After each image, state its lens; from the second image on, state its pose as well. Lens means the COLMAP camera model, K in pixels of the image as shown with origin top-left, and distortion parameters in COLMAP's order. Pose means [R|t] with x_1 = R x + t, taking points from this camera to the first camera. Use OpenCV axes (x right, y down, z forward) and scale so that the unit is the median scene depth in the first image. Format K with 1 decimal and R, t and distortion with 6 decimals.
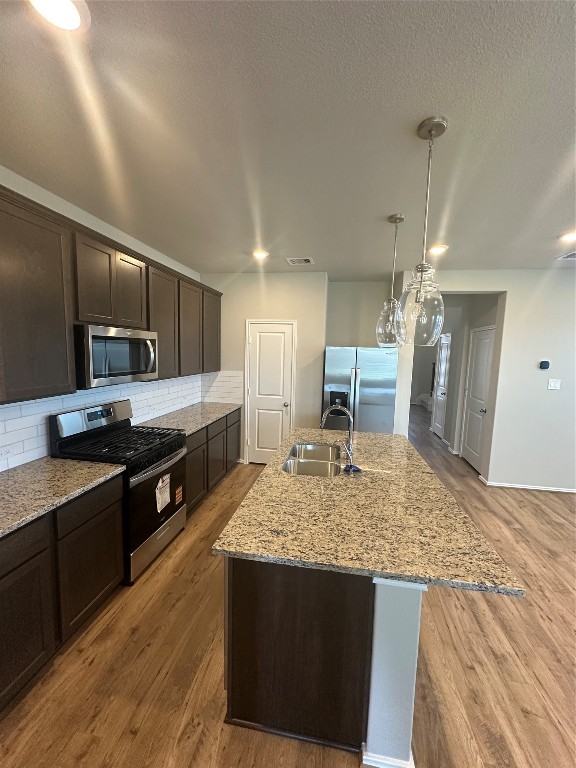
lens RADIAL K [[306.5, 0, 289.4], [0, 306.5, 382.3], [0, 0, 1]] dist [-0.004032, 0.000839]
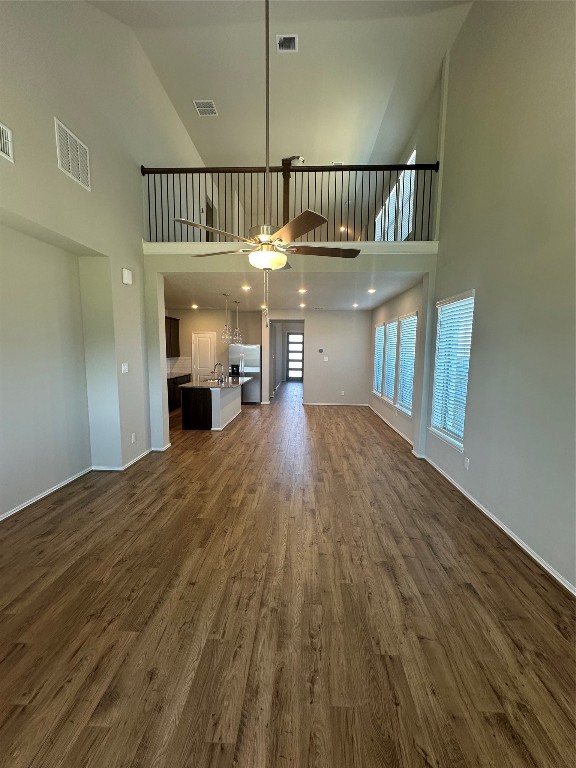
lens RADIAL K [[306.5, 0, 287.0], [0, 306.5, 384.0], [0, 0, 1]] dist [-0.004032, 0.000839]
pose [[0.993622, -0.029447, 0.108847, 0.223378], [0.027913, 0.999489, 0.015593, 0.113602], [-0.109250, -0.012455, 0.993936, -0.954400]]
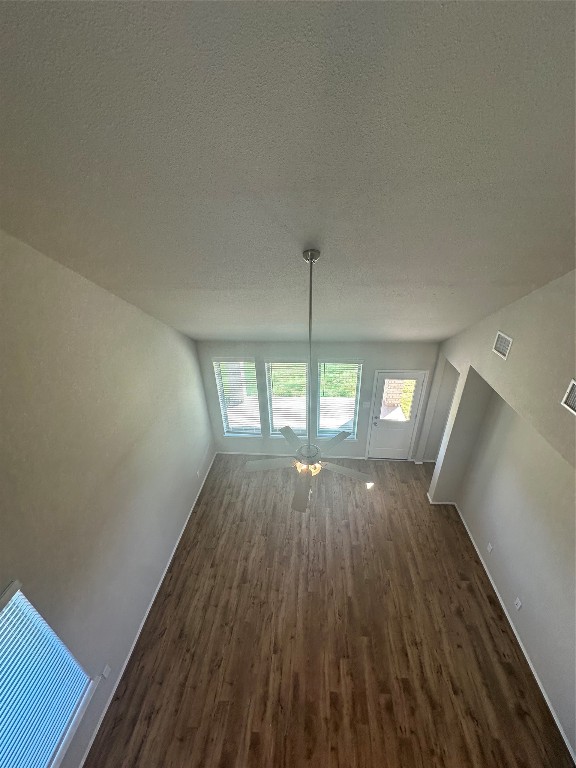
lens RADIAL K [[306.5, 0, 285.9], [0, 306.5, 381.0], [0, 0, 1]] dist [-0.004032, 0.000839]
pose [[-0.997216, 0.038200, -0.064045, 0.328325], [-0.004520, 0.826290, 0.563227, -0.540718], [0.074435, 0.561948, -0.823817, -0.131719]]
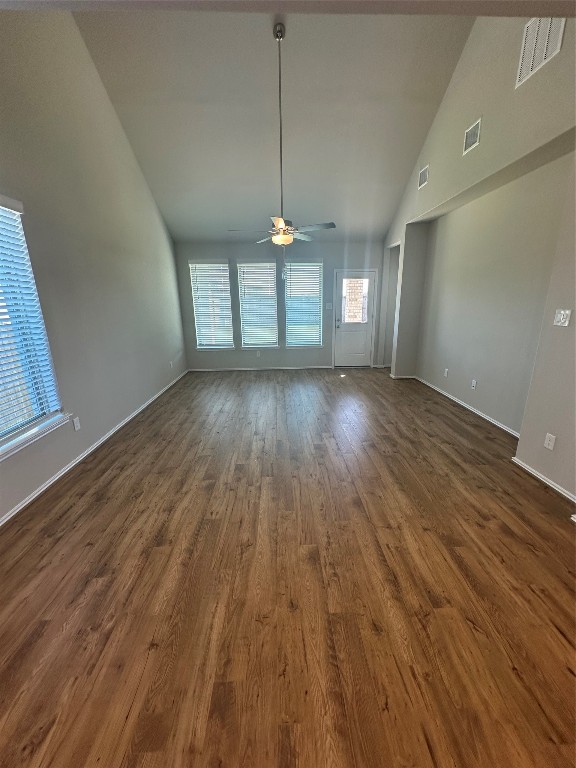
lens RADIAL K [[306.5, 0, 285.8], [0, 306.5, 385.8], [0, 0, 1]] dist [-0.004032, 0.000839]
pose [[-0.980271, 0.044450, -0.192594, 0.395455], [-0.029231, 0.931069, 0.363670, 0.014544], [0.195483, 0.362125, -0.911401, 0.242866]]
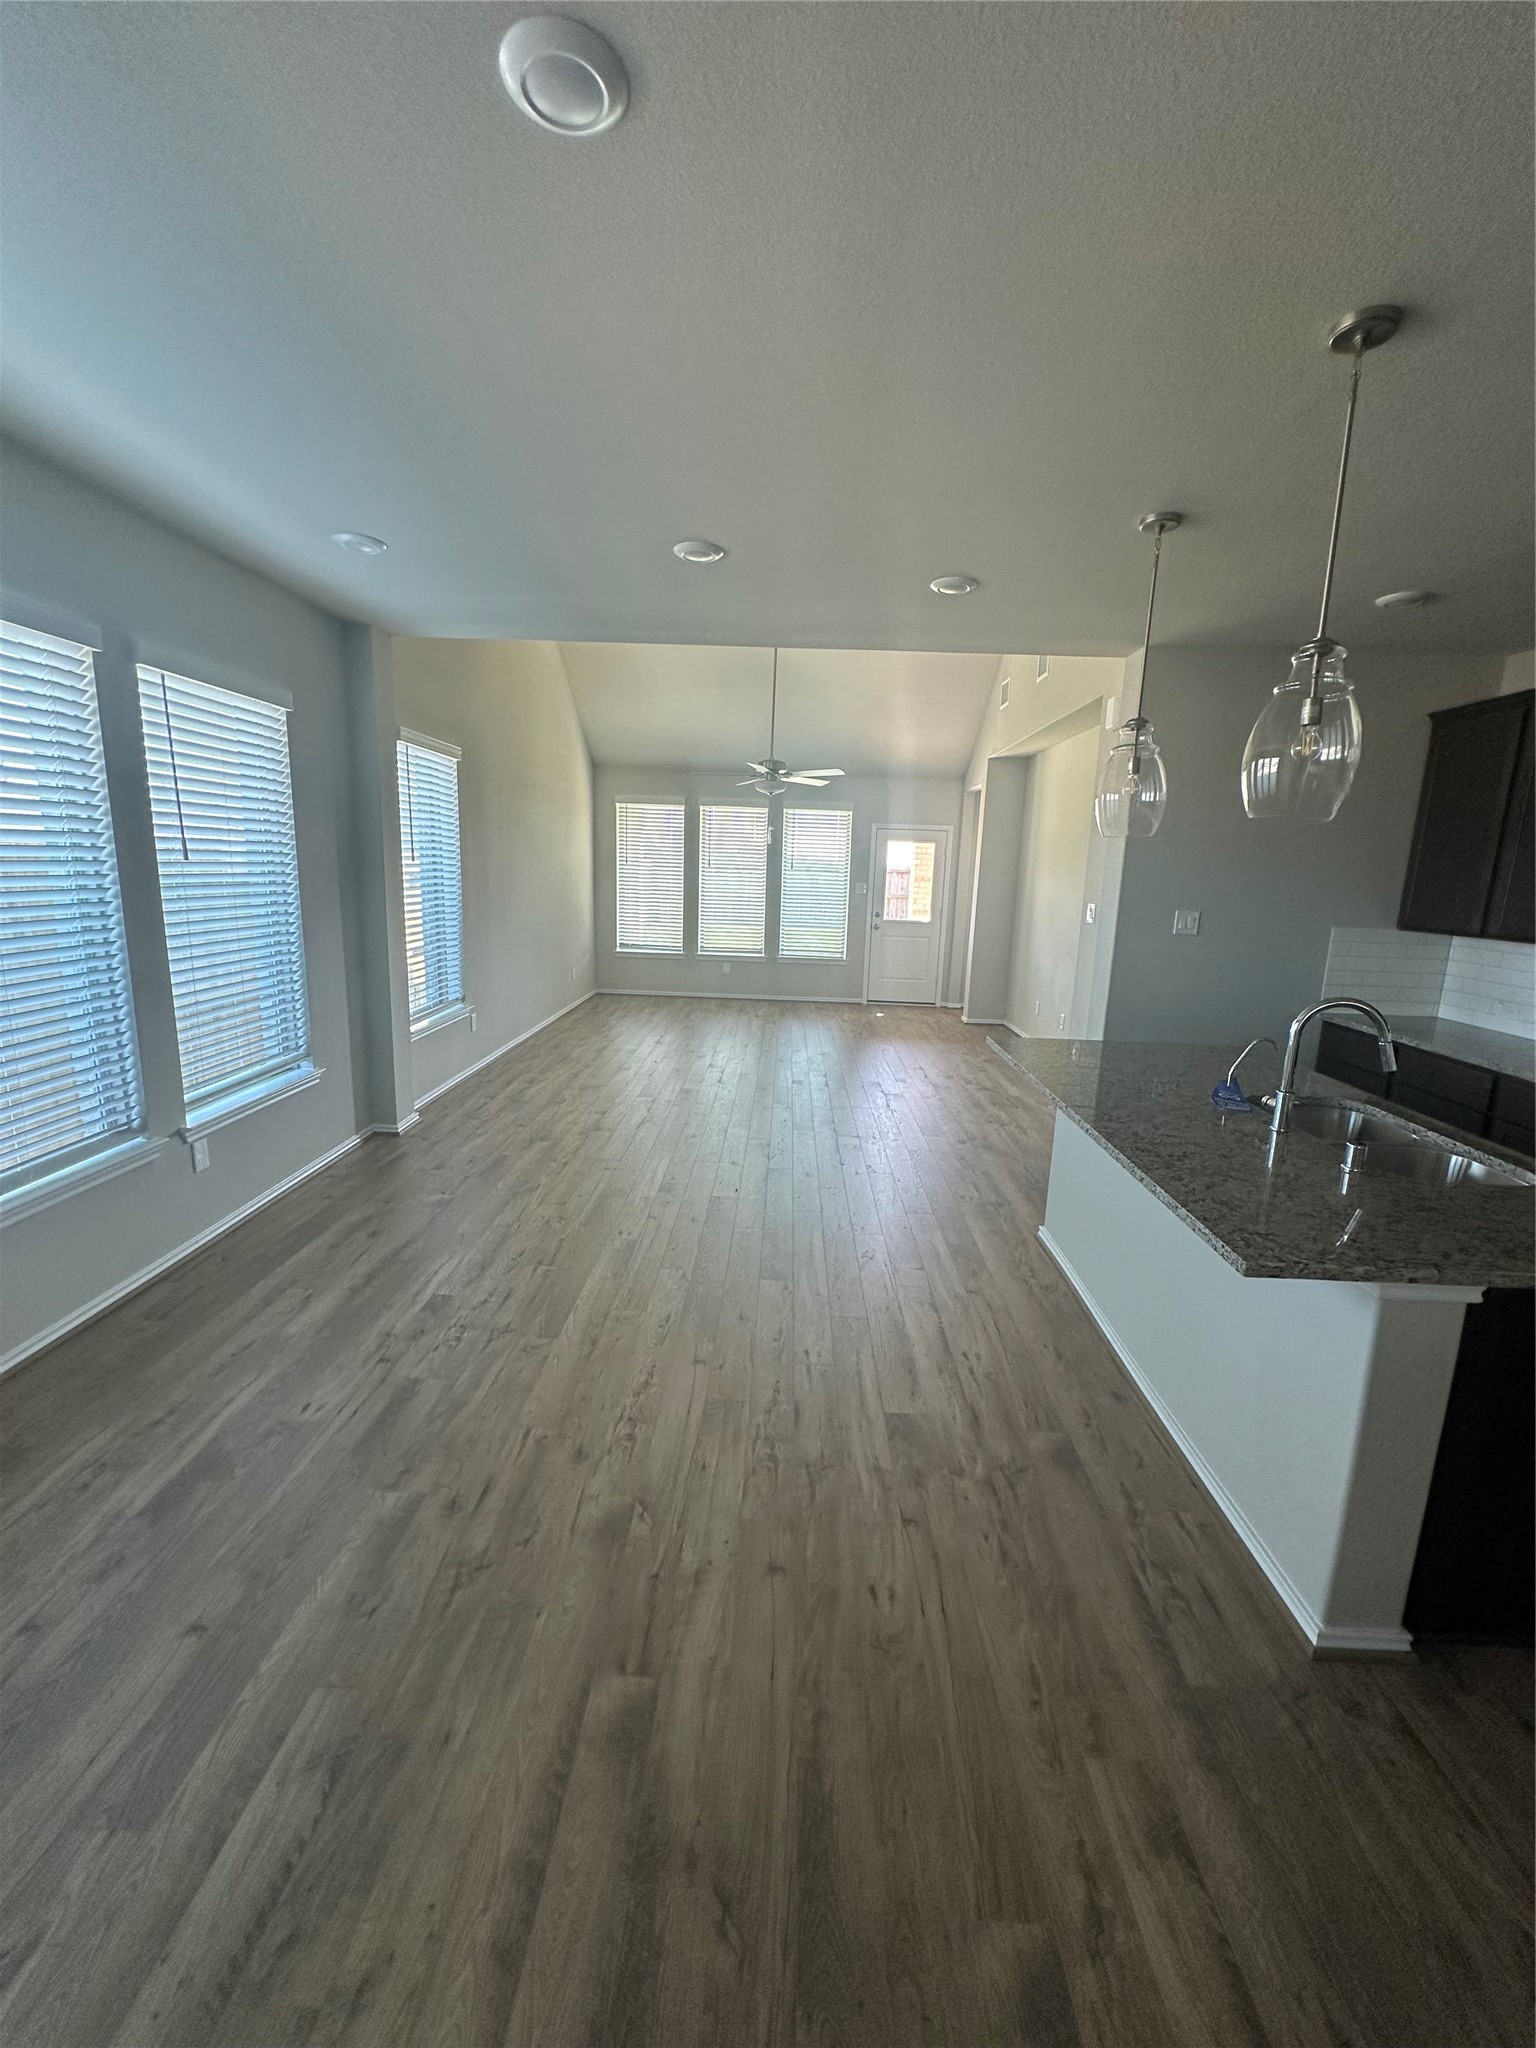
lens RADIAL K [[817.2, 0, 765.3], [0, 817.2, 1034.6], [0, 0, 1]] dist [-0.004032, 0.000839]
pose [[-0.988538, -0.031529, -0.147644, 0.437731], [-0.074729, 0.951929, 0.297062, -0.053322], [0.131181, 0.304690, -0.943374, 0.815353]]
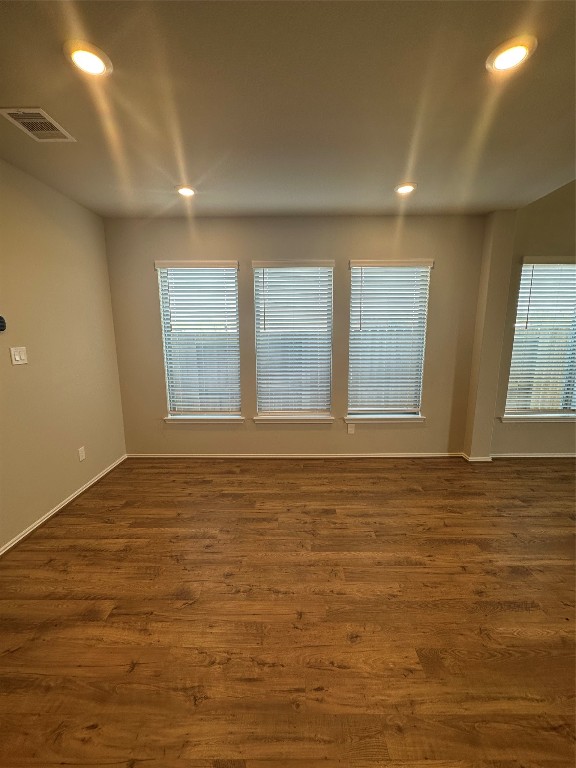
lens RADIAL K [[306.5, 0, 291.6], [0, 306.5, 384.0], [0, 0, 1]] dist [-0.004032, 0.000839]
pose [[-0.162310, -0.197315, 0.966810, 0.132143], [0.102268, 0.971162, 0.215372, -0.010875], [-0.981426, 0.133831, -0.137450, 0.407602]]
